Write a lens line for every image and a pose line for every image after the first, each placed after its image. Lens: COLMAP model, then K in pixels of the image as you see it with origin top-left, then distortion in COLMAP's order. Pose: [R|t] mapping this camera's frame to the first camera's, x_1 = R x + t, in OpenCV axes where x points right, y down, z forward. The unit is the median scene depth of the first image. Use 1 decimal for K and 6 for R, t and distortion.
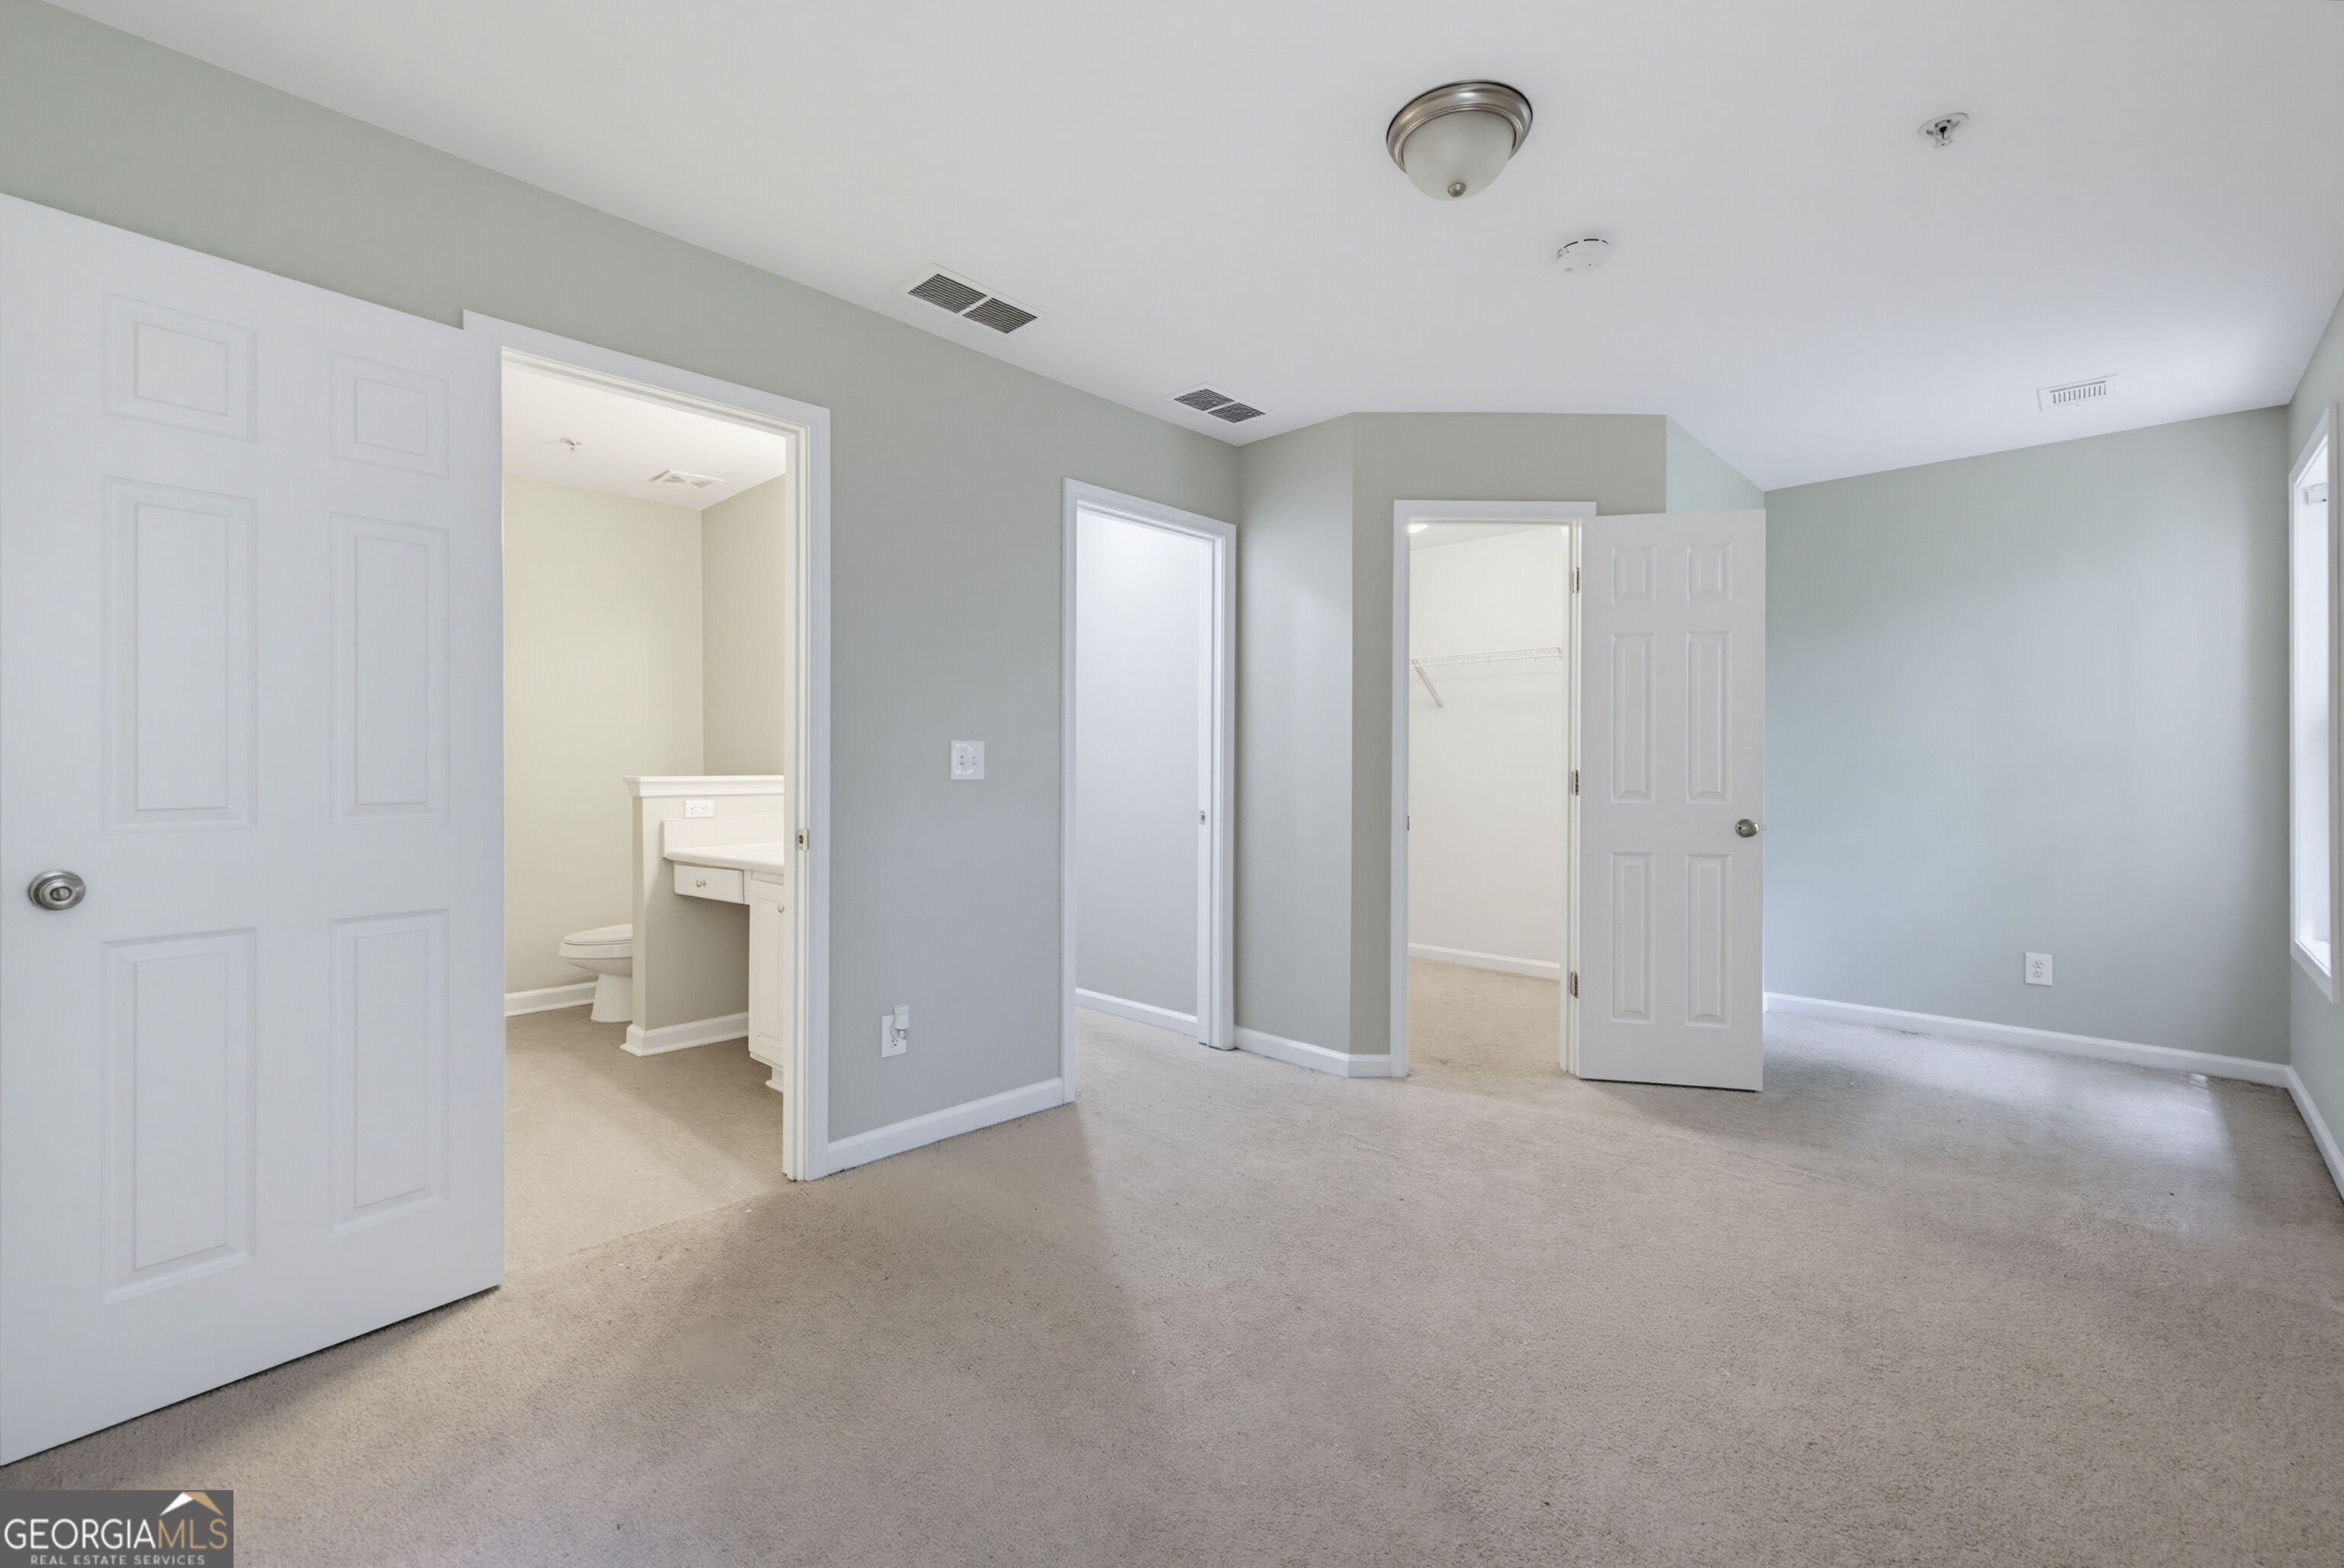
lens RADIAL K [[976.2, 0, 1161.6], [0, 976.2, 761.1], [0, 0, 1]] dist [0.000338, -0.000031]
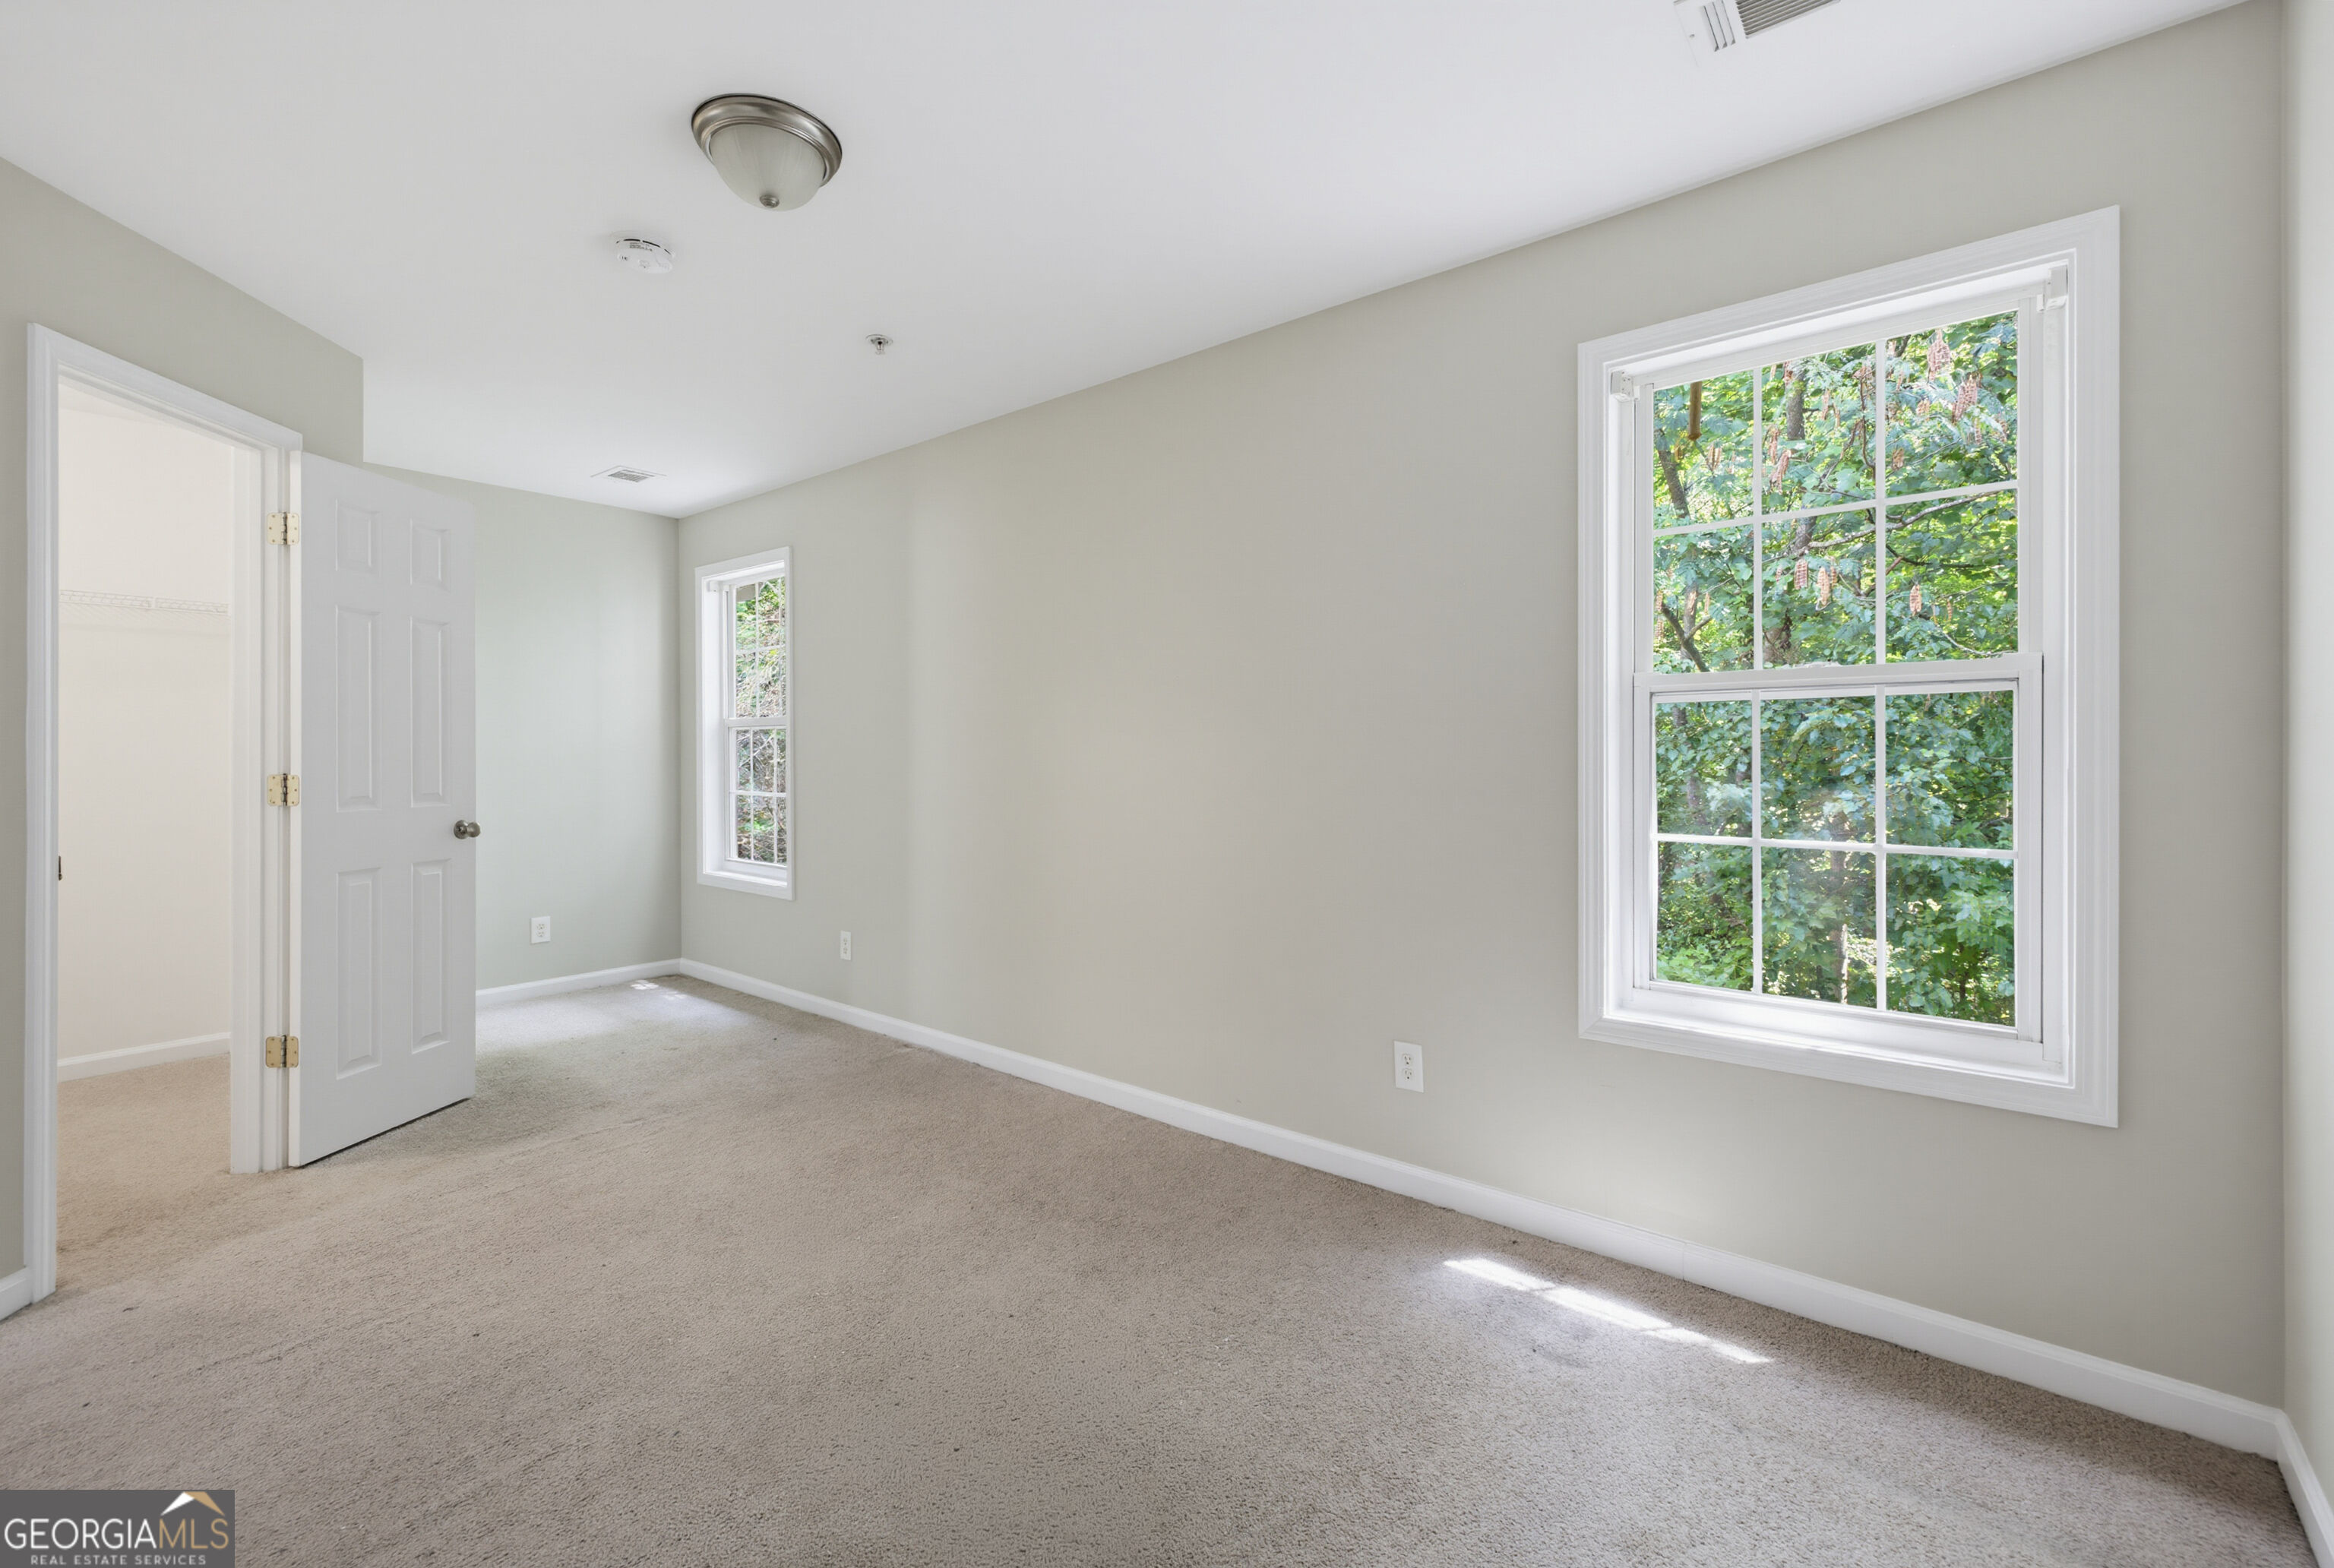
lens RADIAL K [[972.0, 0, 1156.7], [0, 972.0, 761.2], [0, 0, 1]] dist [0.000338, -0.000031]
pose [[-0.072315, -0.010597, 0.997326, -0.410509], [-0.000272, 0.999944, 0.010605, -0.009245], [-0.997382, 0.000495, -0.072314, 0.385475]]
